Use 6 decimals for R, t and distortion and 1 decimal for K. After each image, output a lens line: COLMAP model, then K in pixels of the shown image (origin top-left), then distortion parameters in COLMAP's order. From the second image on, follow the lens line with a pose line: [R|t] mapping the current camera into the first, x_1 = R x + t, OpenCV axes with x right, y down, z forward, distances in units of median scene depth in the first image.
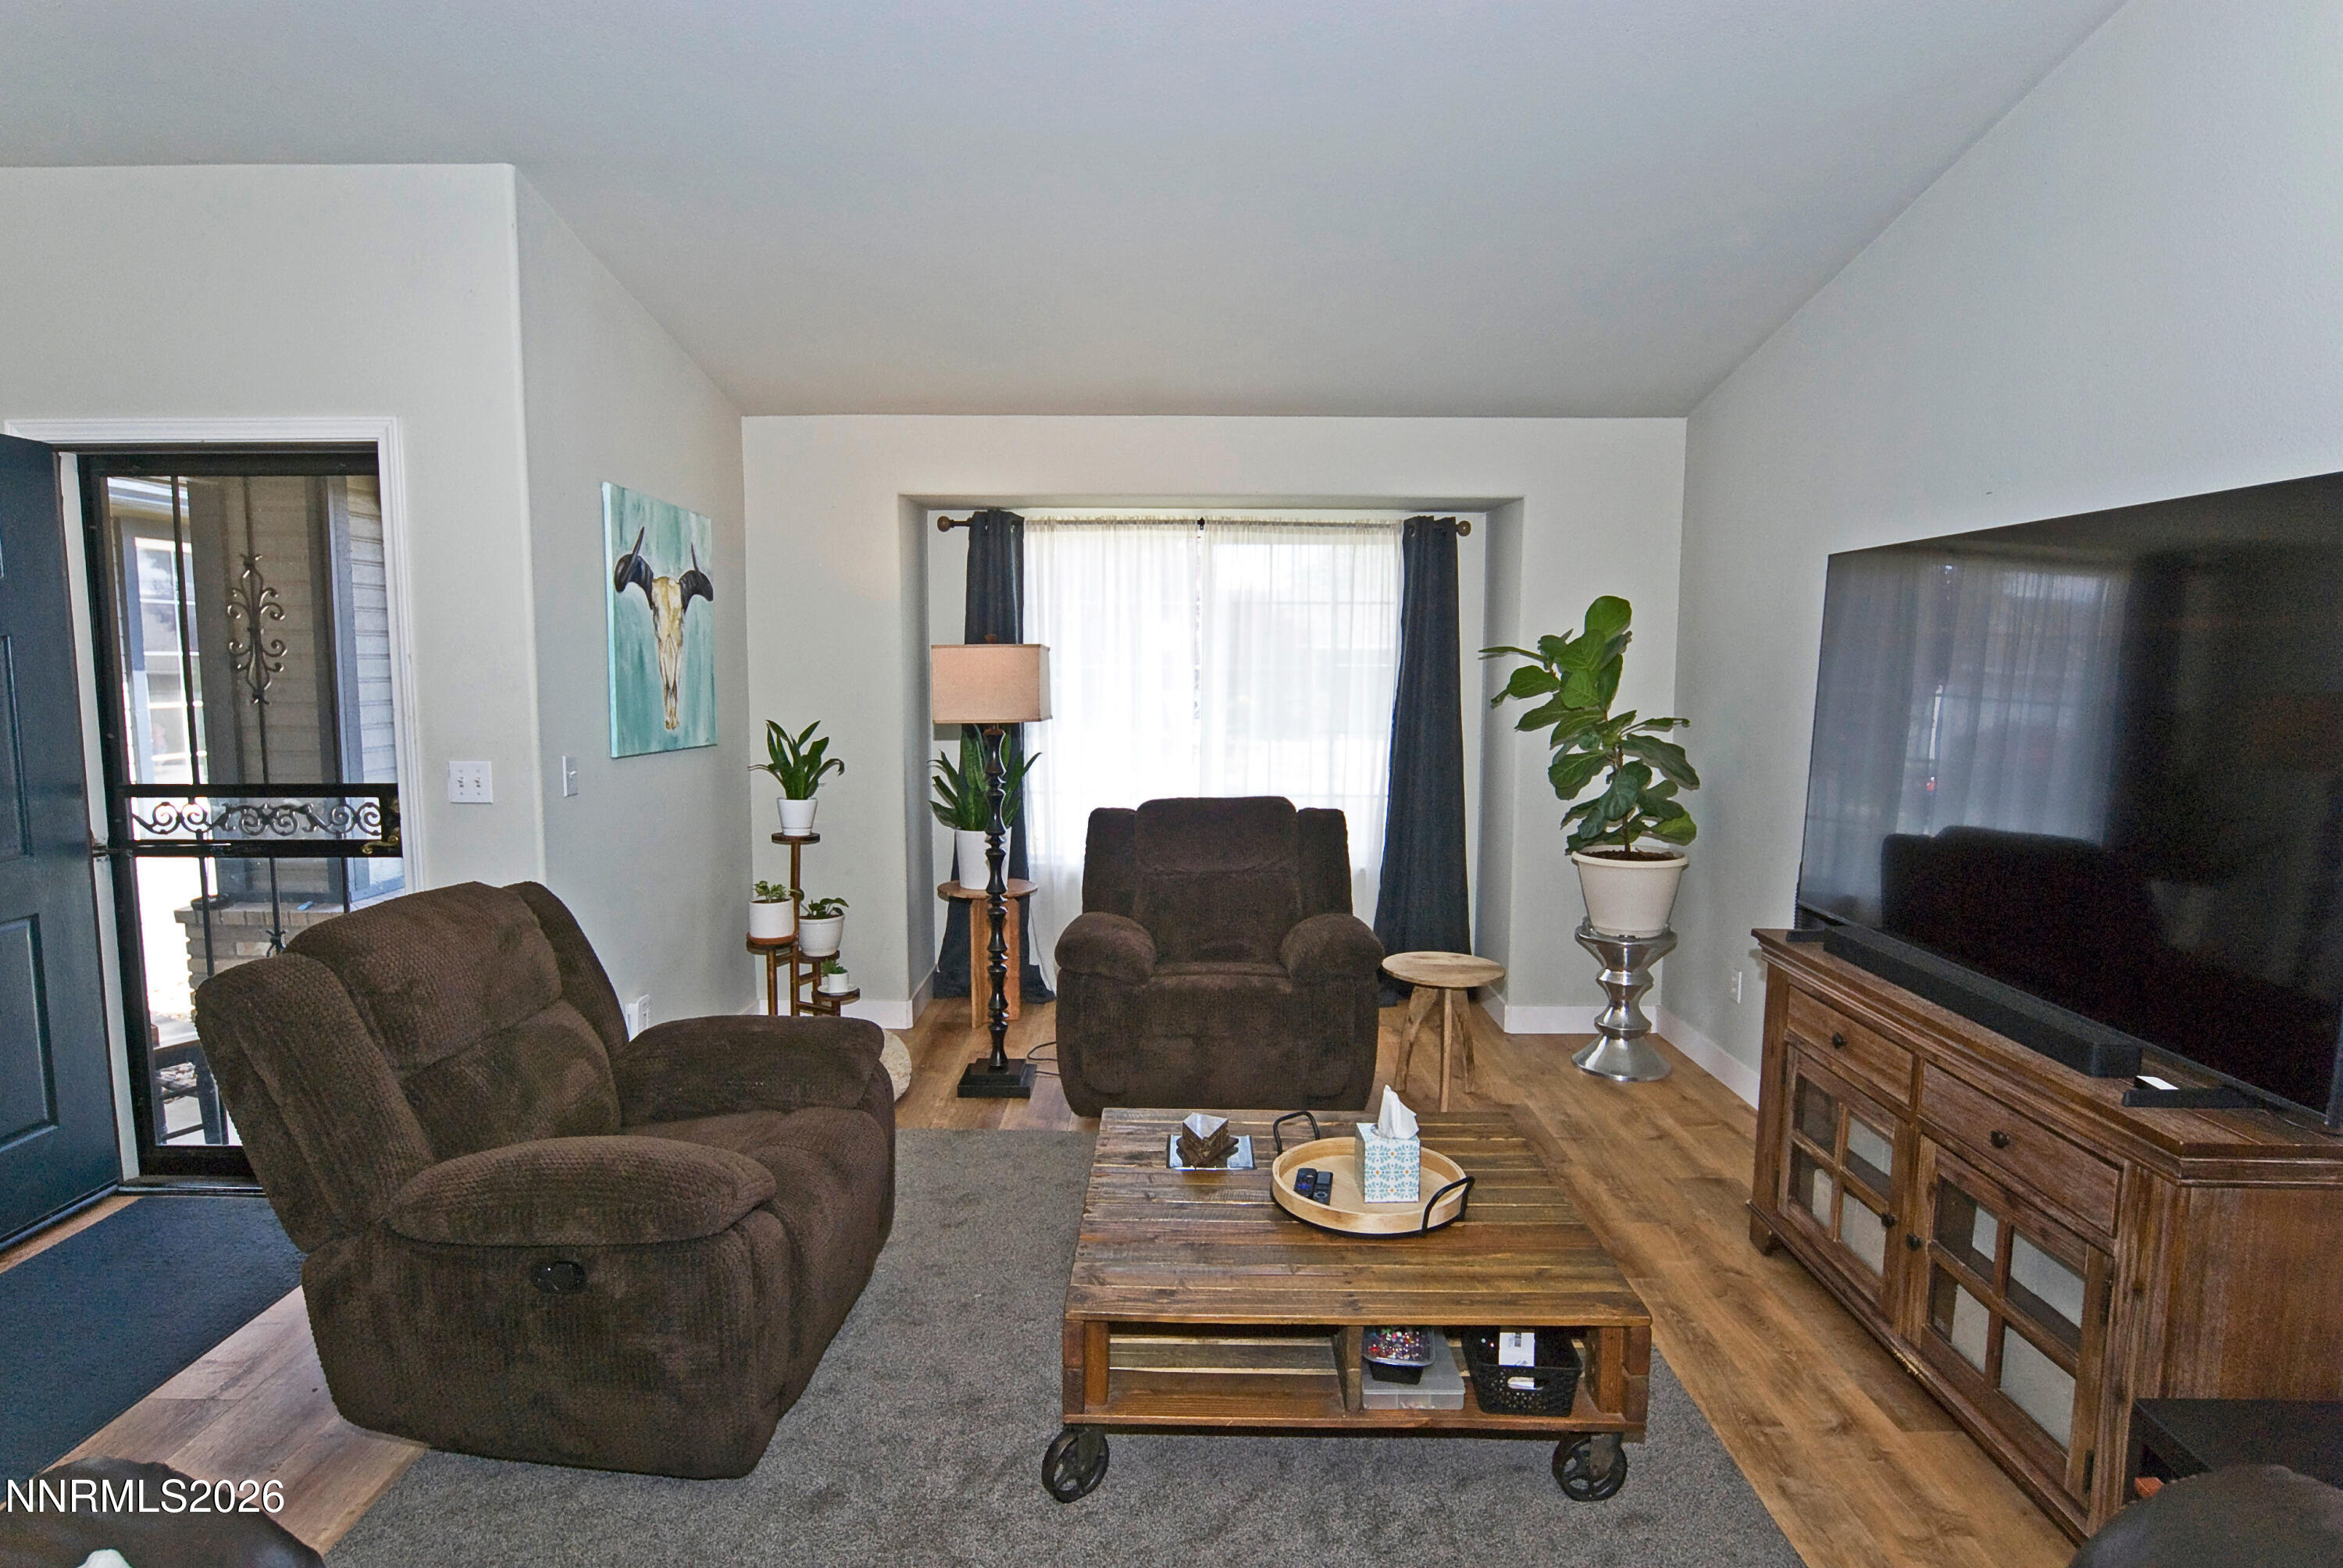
lens RADIAL K [[1249.7, 0, 1172.8], [0, 1249.7, 786.5], [0, 0, 1]] dist [-0.016947, 0.002875]
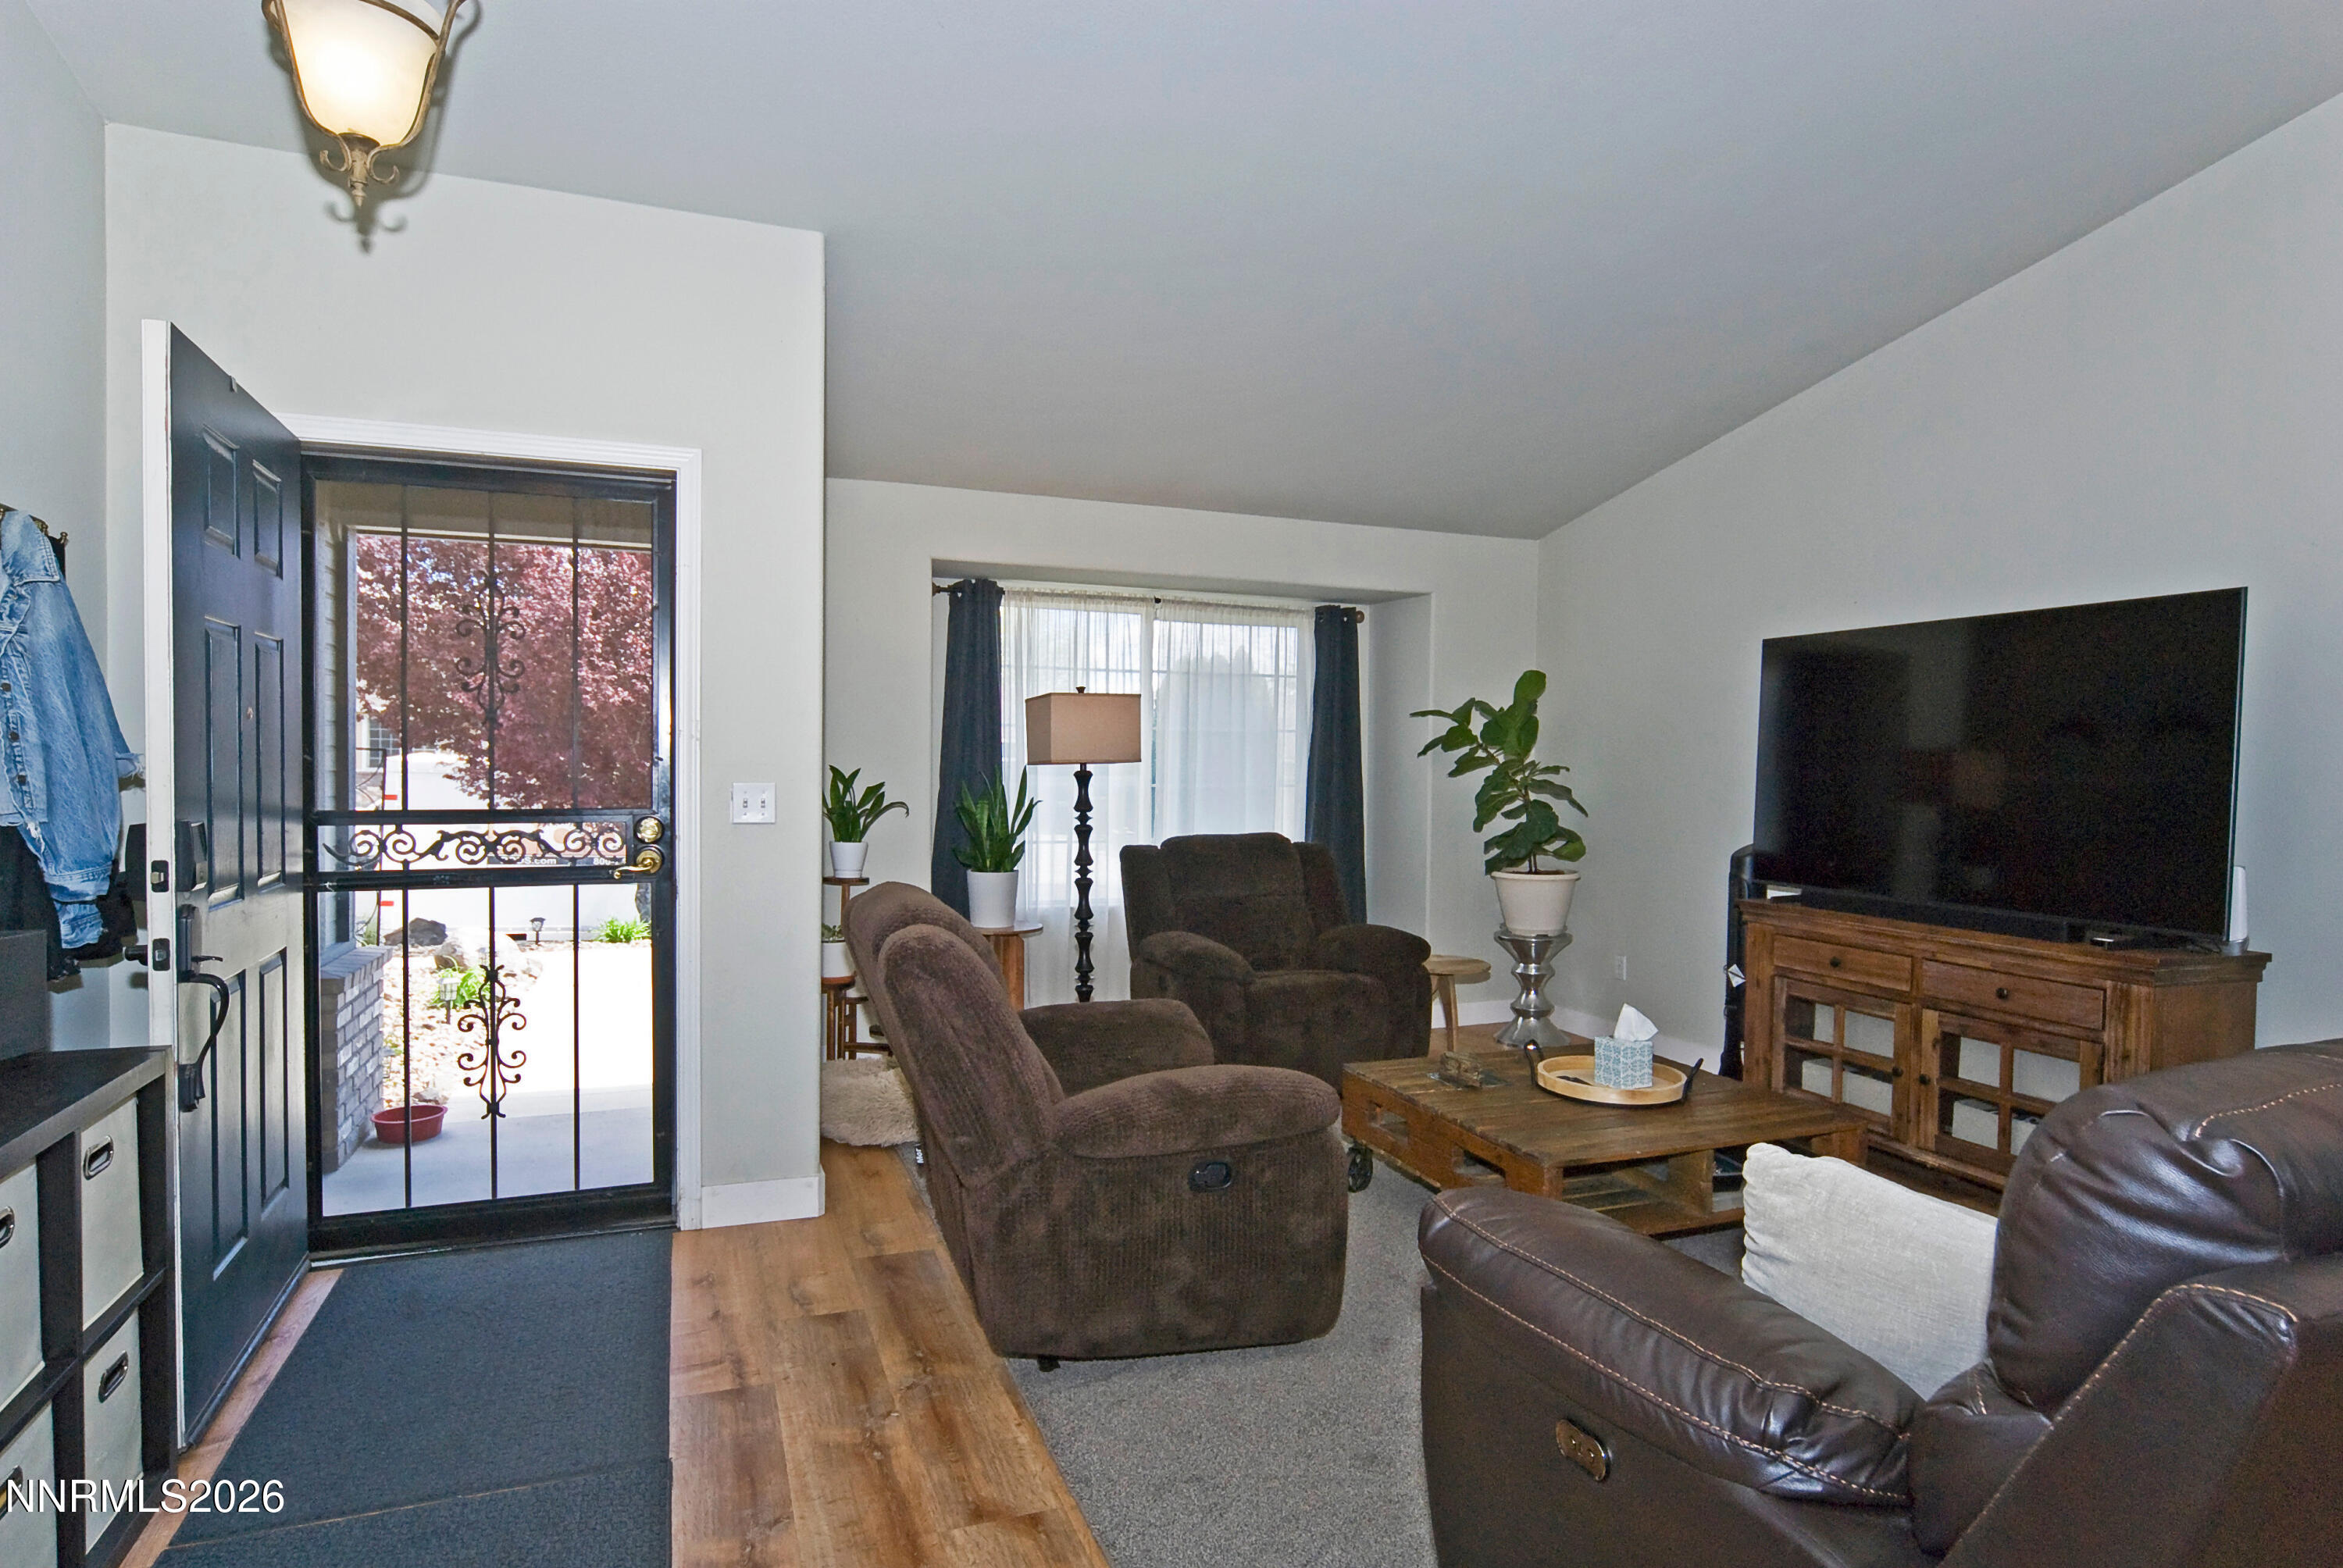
lens RADIAL K [[1249.7, 0, 1149.1], [0, 1249.7, 792.7], [0, 0, 1]] dist [-0.016947, 0.002875]
pose [[0.932355, -0.001882, 0.361538, -0.477600], [0.029008, 0.997152, -0.069619, 0.052473], [-0.360378, 0.075397, 0.929754, -0.059505]]
